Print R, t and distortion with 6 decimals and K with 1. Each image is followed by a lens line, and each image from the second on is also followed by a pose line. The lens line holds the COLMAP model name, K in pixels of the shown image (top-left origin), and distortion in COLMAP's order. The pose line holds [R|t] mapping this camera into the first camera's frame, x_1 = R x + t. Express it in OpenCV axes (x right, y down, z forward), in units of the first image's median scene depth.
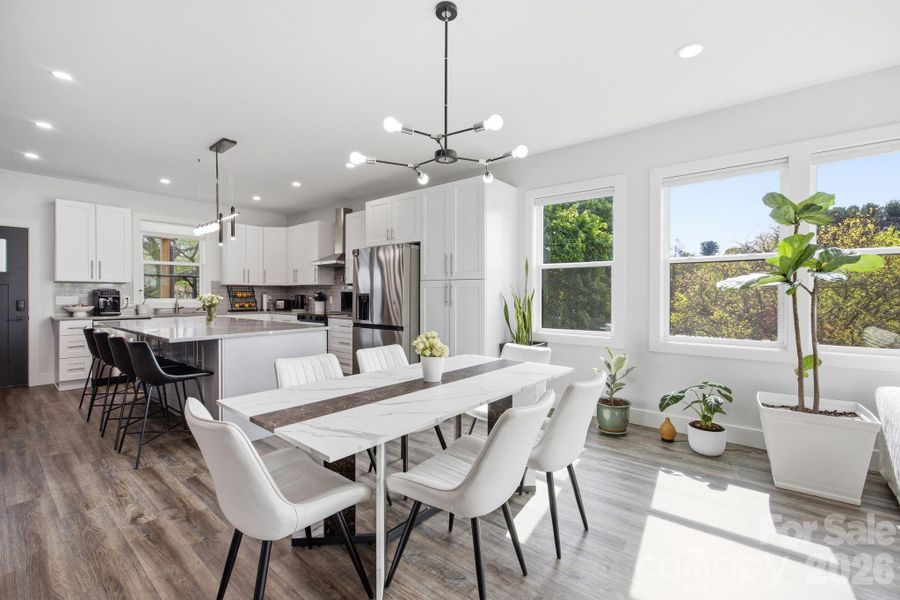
lens RADIAL K [[386.0, 0, 452.0], [0, 386.0, 298.6], [0, 0, 1]] dist [-0.016461, 0.004298]
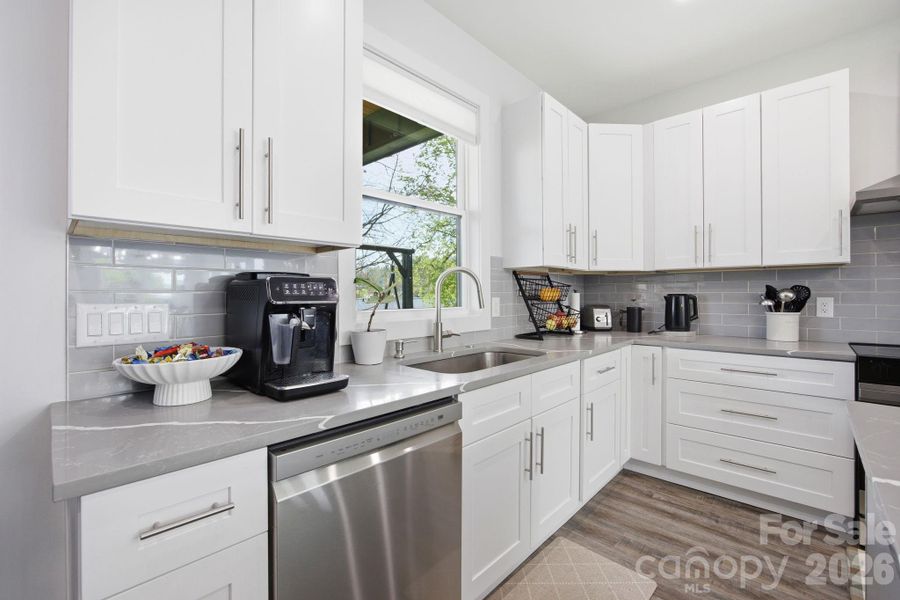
lens RADIAL K [[386.0, 0, 446.0], [0, 386.0, 297.6], [0, 0, 1]] dist [-0.016461, 0.004298]
pose [[0.997319, -0.002787, -0.073122, -0.865035], [0.002731, 0.999996, -0.000857, -0.009403], [0.073124, 0.000655, 0.997323, 0.850523]]
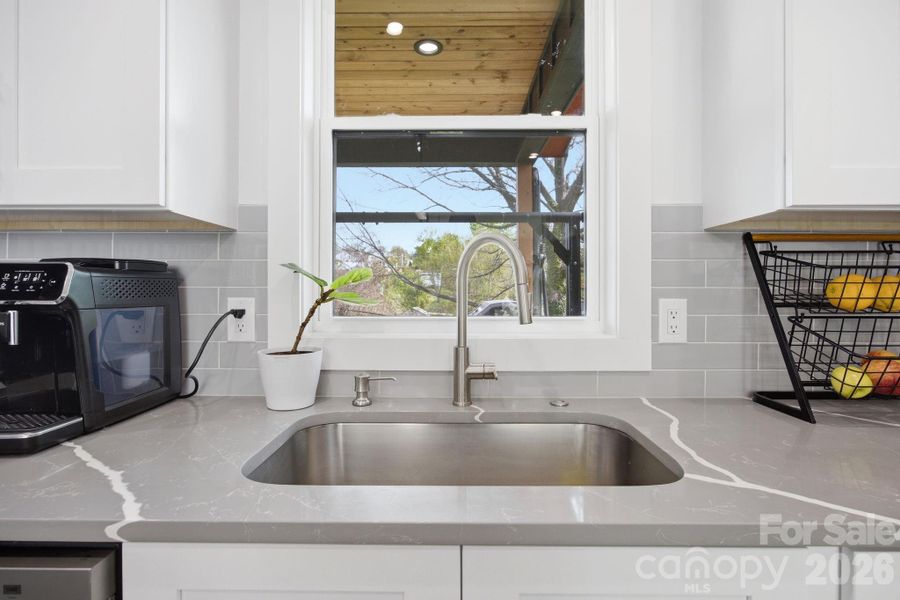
lens RADIAL K [[437.8, 0, 456.2], [0, 437.8, 291.4], [0, 0, 1]] dist [-0.003856, 0.001039]
pose [[0.634194, -0.000226, -0.773174, -0.725062], [-0.007908, 0.999946, -0.006778, -0.011355], [0.773133, 0.010413, 0.634158, 1.105421]]
